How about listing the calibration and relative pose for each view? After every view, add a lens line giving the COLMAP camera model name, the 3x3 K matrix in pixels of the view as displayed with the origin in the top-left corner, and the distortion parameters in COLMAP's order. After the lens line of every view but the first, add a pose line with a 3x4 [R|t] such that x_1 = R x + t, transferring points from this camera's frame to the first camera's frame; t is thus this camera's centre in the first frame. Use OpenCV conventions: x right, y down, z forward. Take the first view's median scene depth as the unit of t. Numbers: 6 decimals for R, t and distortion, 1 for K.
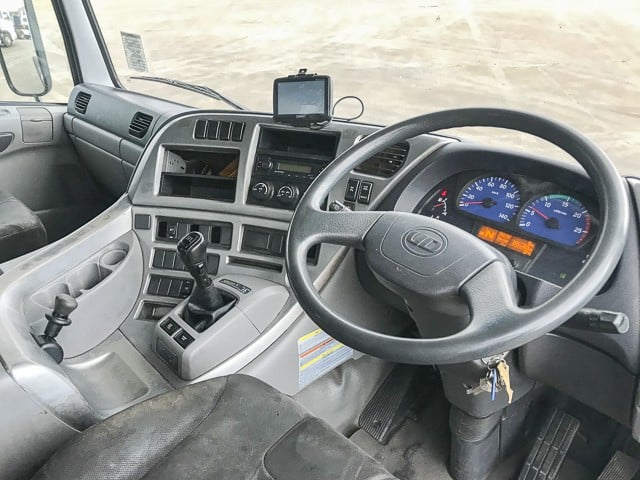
lens RADIAL K [[519.3, 0, 320.0], [0, 519.3, 240.0], [0, 0, 1]] dist [0.045799, -0.105817]
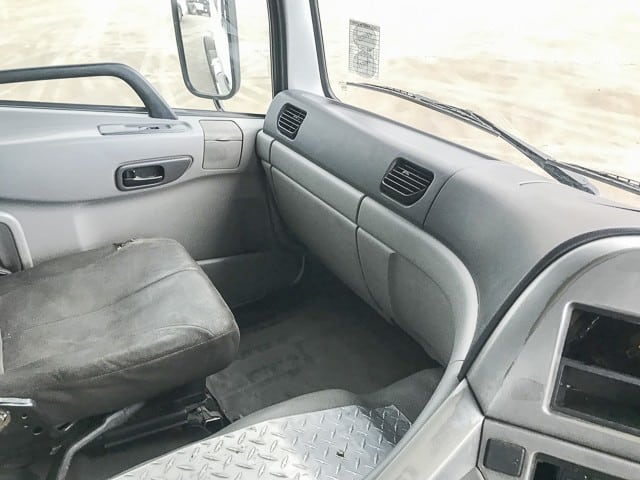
lens RADIAL K [[531.0, 0, 320.0], [0, 531.0, 240.0], [0, 0, 1]] dist [-0.008011, -0.003233]
pose [[0.976305, 0.127298, -0.174994, -0.262815], [-0.121915, 0.991684, 0.041221, -0.135075], [0.178786, -0.018910, 0.983706, 0.301462]]
